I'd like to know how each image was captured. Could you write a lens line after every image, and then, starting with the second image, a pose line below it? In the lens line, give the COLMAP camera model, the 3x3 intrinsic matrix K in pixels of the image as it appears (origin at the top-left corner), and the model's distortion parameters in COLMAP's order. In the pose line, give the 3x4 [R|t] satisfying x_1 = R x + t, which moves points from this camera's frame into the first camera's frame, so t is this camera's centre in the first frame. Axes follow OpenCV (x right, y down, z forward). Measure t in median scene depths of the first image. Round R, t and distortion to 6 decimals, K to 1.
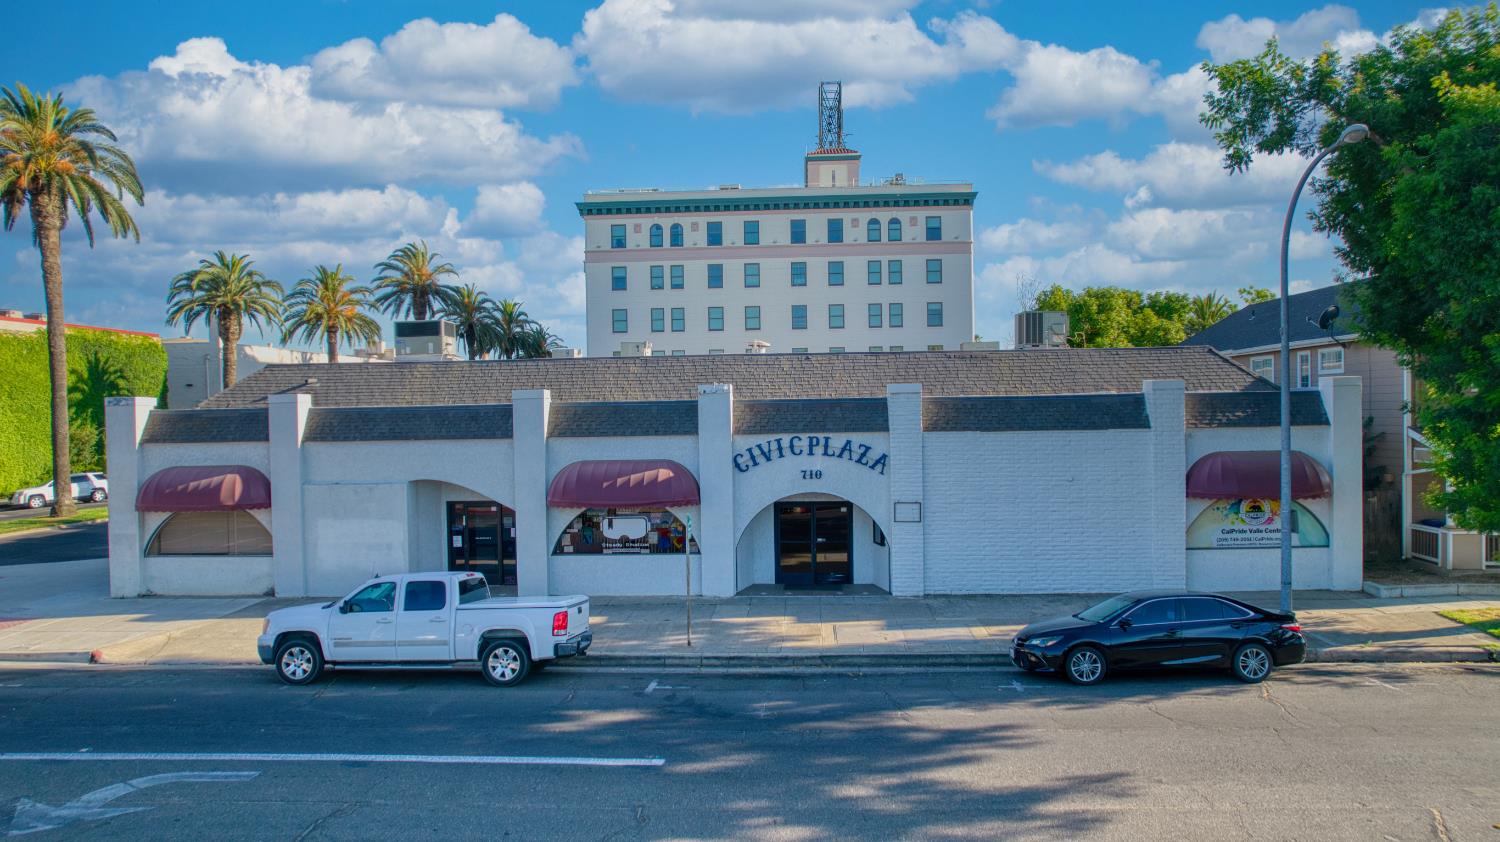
lens RADIAL K [[954.5, 0, 760.3], [0, 954.5, 425.0], [0, 0, 1]] dist [-0.078313, 0.074788]
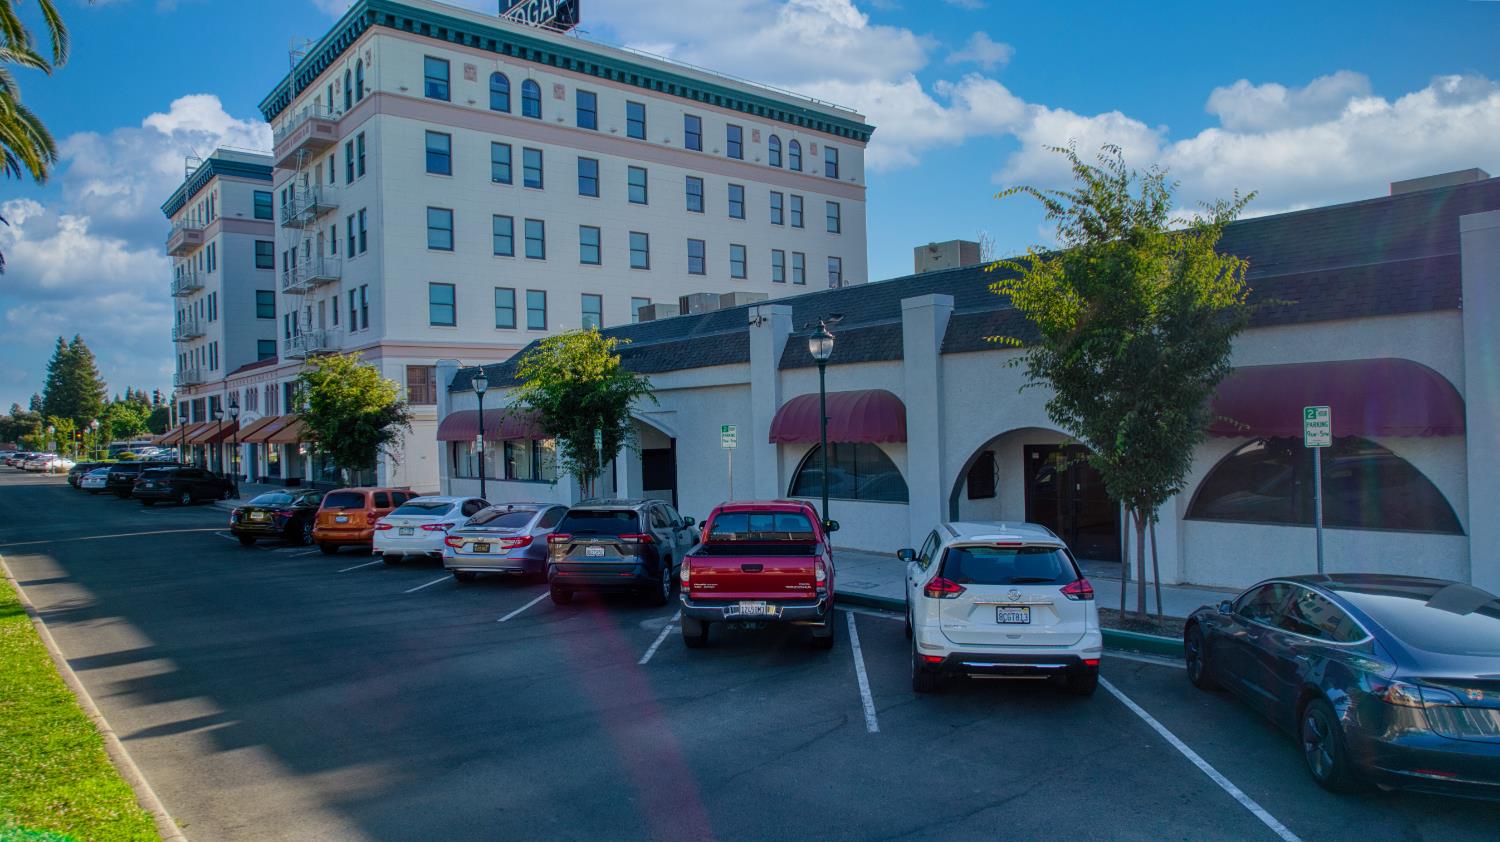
lens RADIAL K [[969.2, 0, 759.8], [0, 969.2, 425.2], [0, 0, 1]] dist [-0.082679, 0.082609]
pose [[0.718894, -0.005595, 0.695098, -1.270368], [0.028134, 0.999382, -0.021053, 0.071893], [-0.694550, 0.034691, 0.718607, 1.479441]]
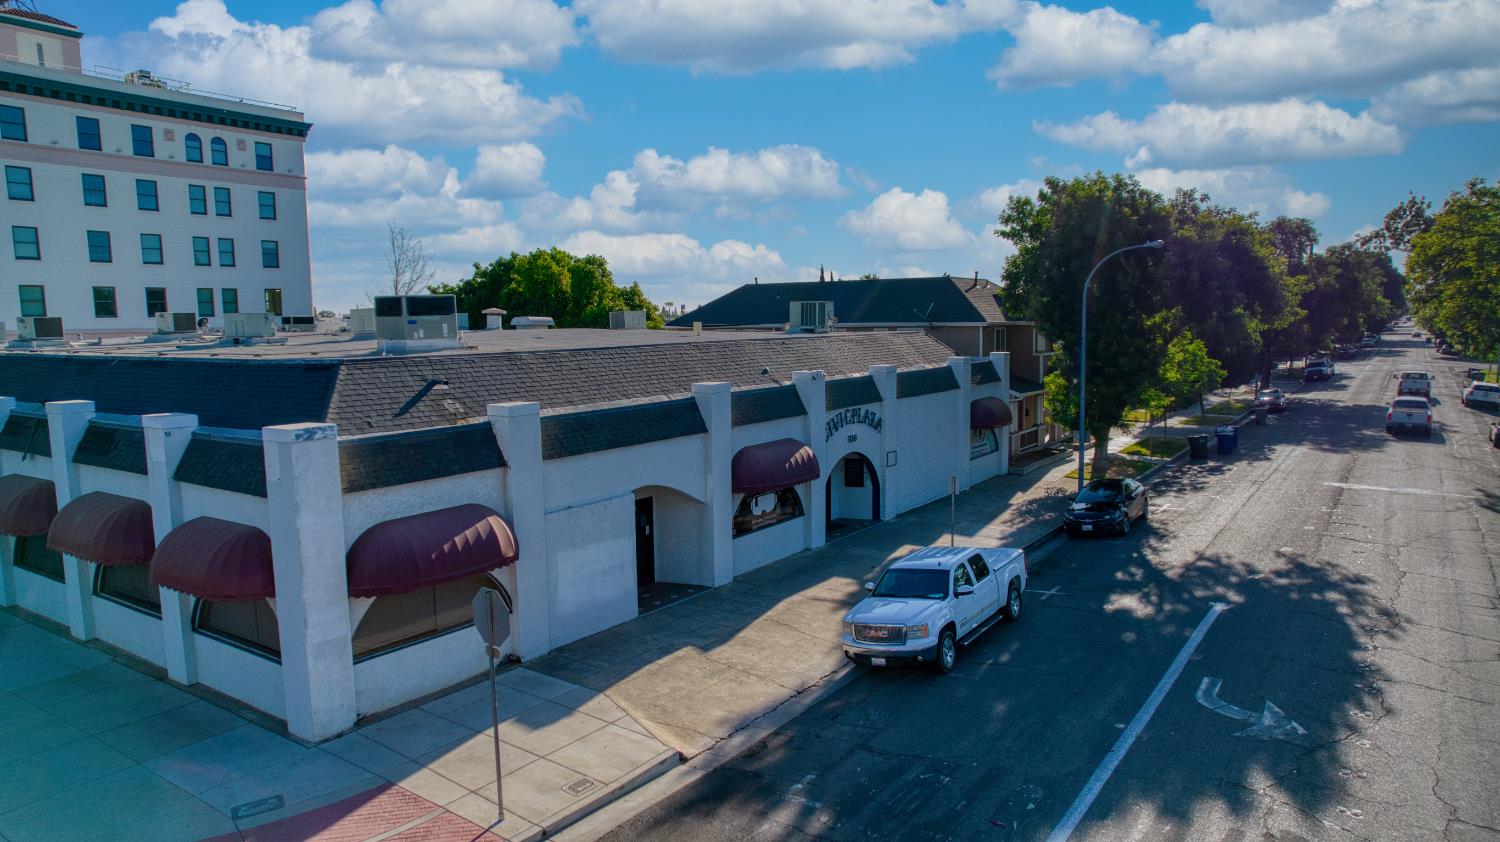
lens RADIAL K [[954.5, 0, 760.3], [0, 954.5, 425.0], [0, 0, 1]] dist [-0.078313, 0.074788]
pose [[0.527897, -0.086514, 0.844890, -1.036514], [0.020159, 0.995794, 0.089370, -0.078585], [-0.849069, -0.030146, 0.527421, 0.412829]]
